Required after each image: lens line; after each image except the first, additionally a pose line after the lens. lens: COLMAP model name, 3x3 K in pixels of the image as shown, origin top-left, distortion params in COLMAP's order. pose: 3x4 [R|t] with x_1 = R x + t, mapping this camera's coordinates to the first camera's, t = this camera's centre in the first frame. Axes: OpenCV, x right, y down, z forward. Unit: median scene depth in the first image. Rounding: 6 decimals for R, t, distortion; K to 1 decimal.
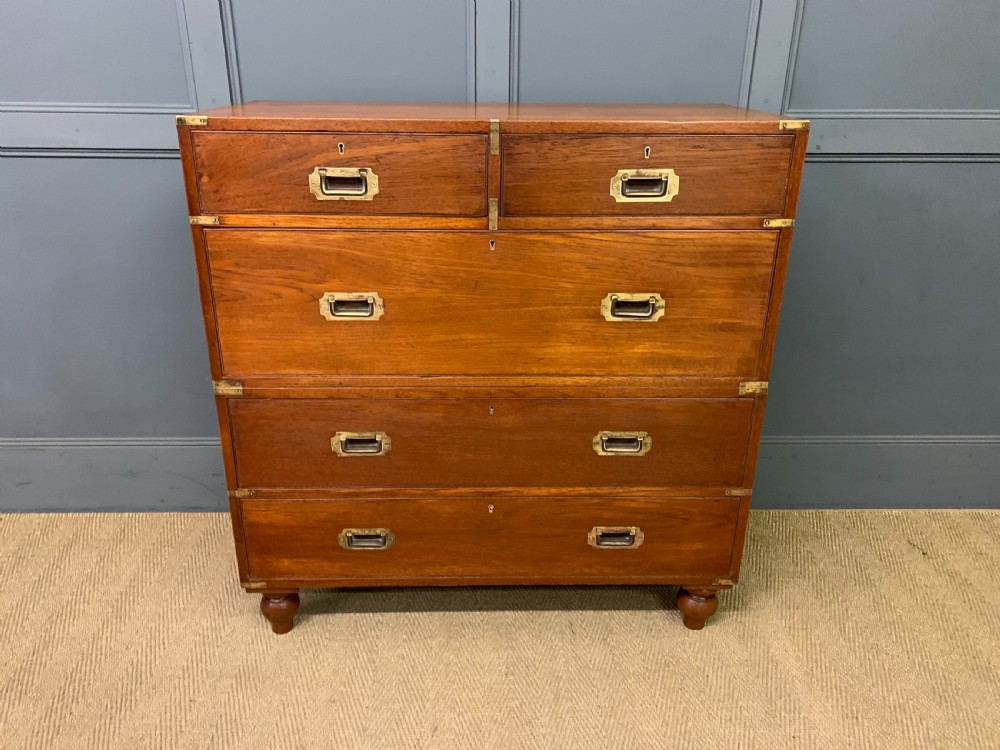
lens RADIAL K [[768.9, 0, 494.5], [0, 768.9, 372.3], [0, 0, 1]] dist [0.031084, -0.012414]
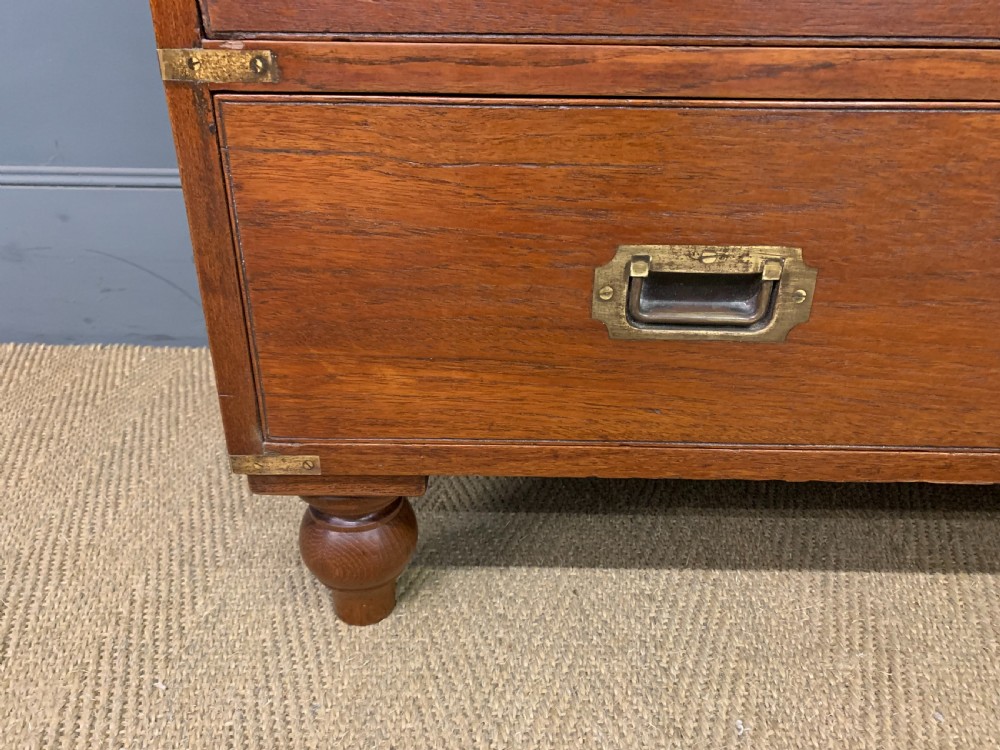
lens RADIAL K [[768.9, 0, 503.0], [0, 768.9, 378.1], [0, 0, 1]] dist [0.031084, -0.012414]
pose [[0.999457, 0.016042, -0.028778, -0.215437], [-0.014156, 0.997812, 0.064577, 0.219311], [0.029751, -0.064134, 0.997498, 0.705519]]
